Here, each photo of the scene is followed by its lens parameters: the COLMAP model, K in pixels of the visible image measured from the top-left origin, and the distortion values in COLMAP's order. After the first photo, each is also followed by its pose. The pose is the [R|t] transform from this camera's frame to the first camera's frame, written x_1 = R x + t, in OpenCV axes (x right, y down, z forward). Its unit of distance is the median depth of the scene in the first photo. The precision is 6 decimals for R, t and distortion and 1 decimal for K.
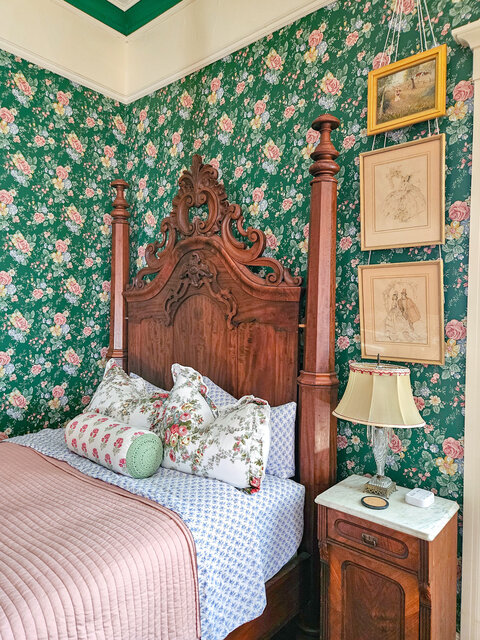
lens RADIAL K [[432.4, 0, 240.0], [0, 432.4, 320.0], [0, 0, 1]] dist [0.078064, -0.067684]
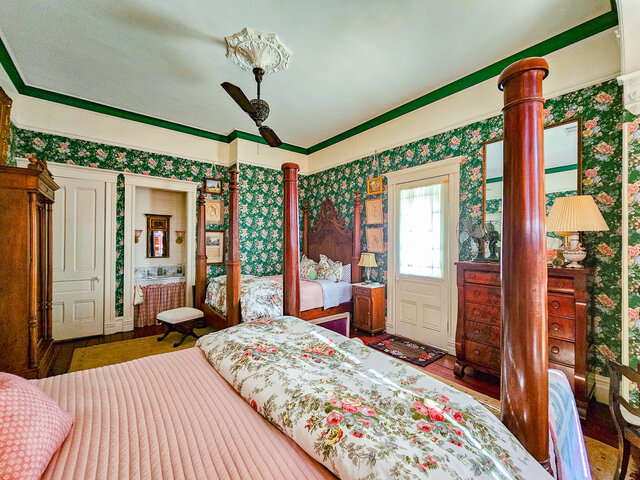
lens RADIAL K [[275.5, 0, 320.0], [0, 275.5, 240.0], [0, 0, 1]] dist [-0.002719, 0.003565]
pose [[0.978858, -0.016600, -0.203867, 0.372003], [0.013437, 0.999767, -0.016889, 0.014068], [0.204100, 0.013792, 0.978853, -1.503485]]
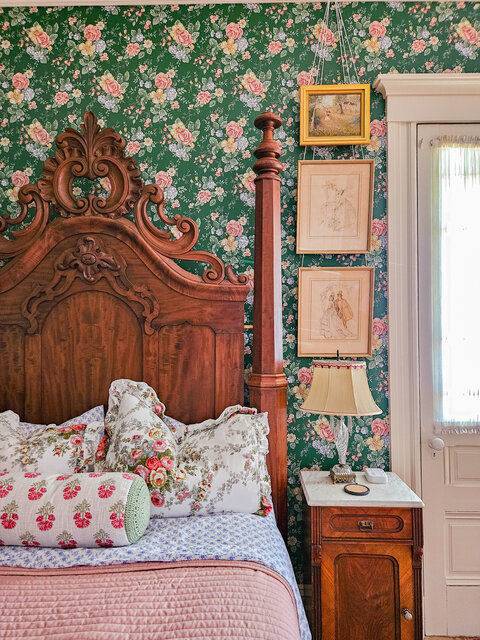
lens RADIAL K [[432.4, 0, 240.0], [0, 432.4, 320.0], [0, 0, 1]] dist [0.078064, -0.067684]
pose [[0.772300, -0.004966, 0.635238, -0.493082], [0.024075, 0.999480, -0.021456, 0.019362], [-0.634802, 0.031863, 0.772018, 0.295650]]
